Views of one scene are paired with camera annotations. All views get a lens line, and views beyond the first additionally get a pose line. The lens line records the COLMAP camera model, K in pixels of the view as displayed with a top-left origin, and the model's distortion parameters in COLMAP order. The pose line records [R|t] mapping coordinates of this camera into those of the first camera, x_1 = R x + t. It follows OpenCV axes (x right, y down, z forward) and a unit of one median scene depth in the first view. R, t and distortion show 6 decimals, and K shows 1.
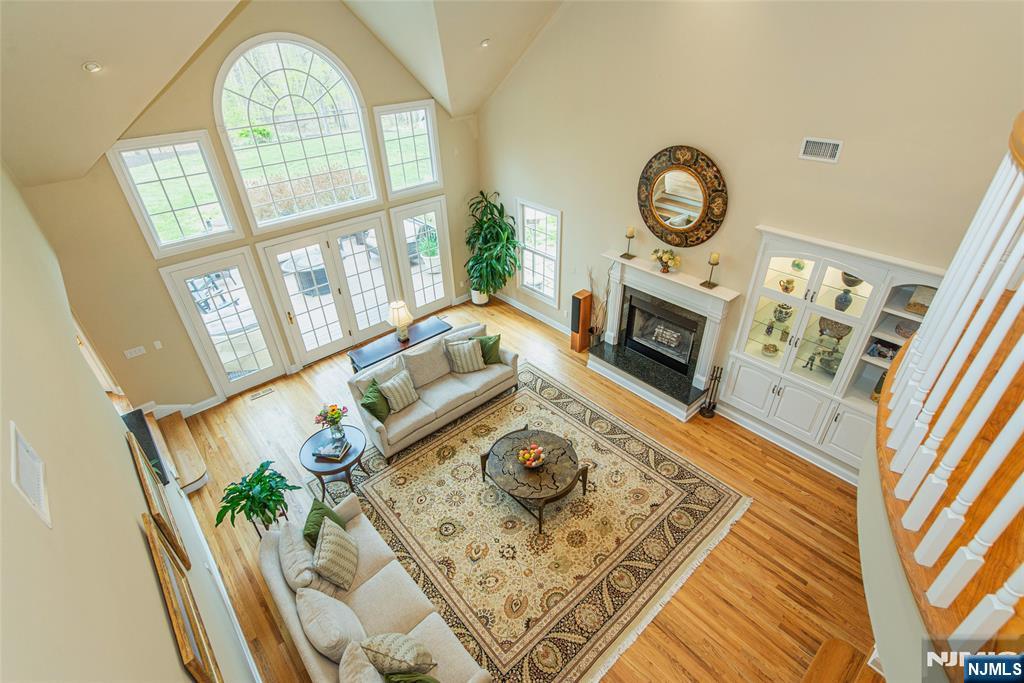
lens RADIAL K [[492.8, 0, 514.8], [0, 492.8, 341.7], [0, 0, 1]] dist [0.000355, 0.000034]
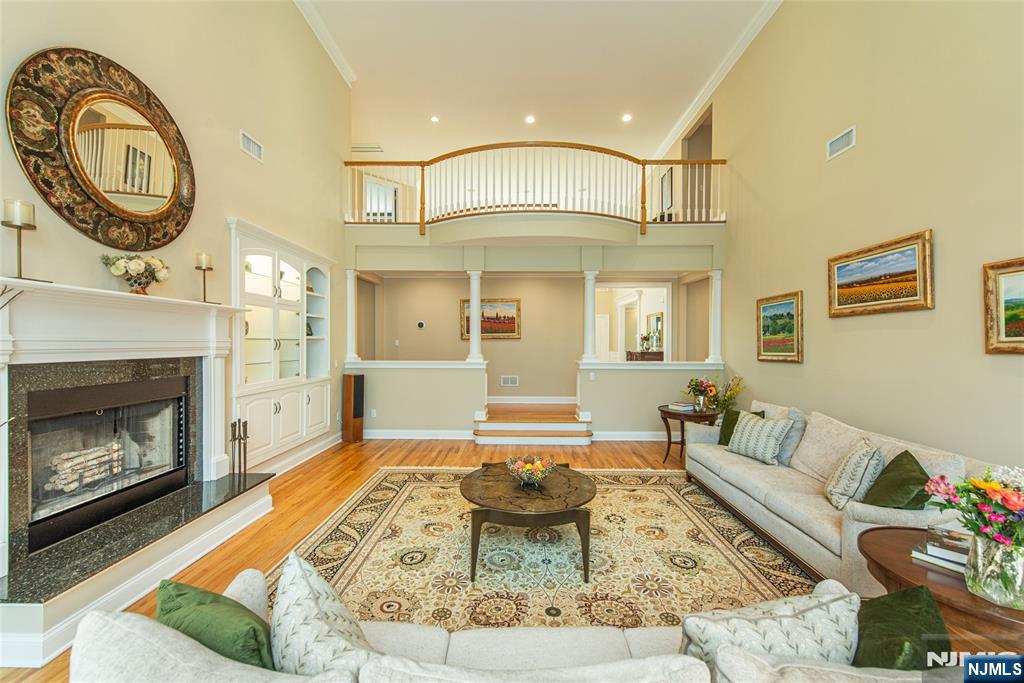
lens RADIAL K [[412.1, 0, 510.3], [0, 412.1, 342.3], [0, 0, 1]] dist [0.011866, 0.000588]
pose [[-0.742291, 0.030244, 0.669395, -0.296022], [0.383017, 0.838845, 0.386828, -0.128689], [-0.549819, 0.543529, -0.634251, 1.149860]]
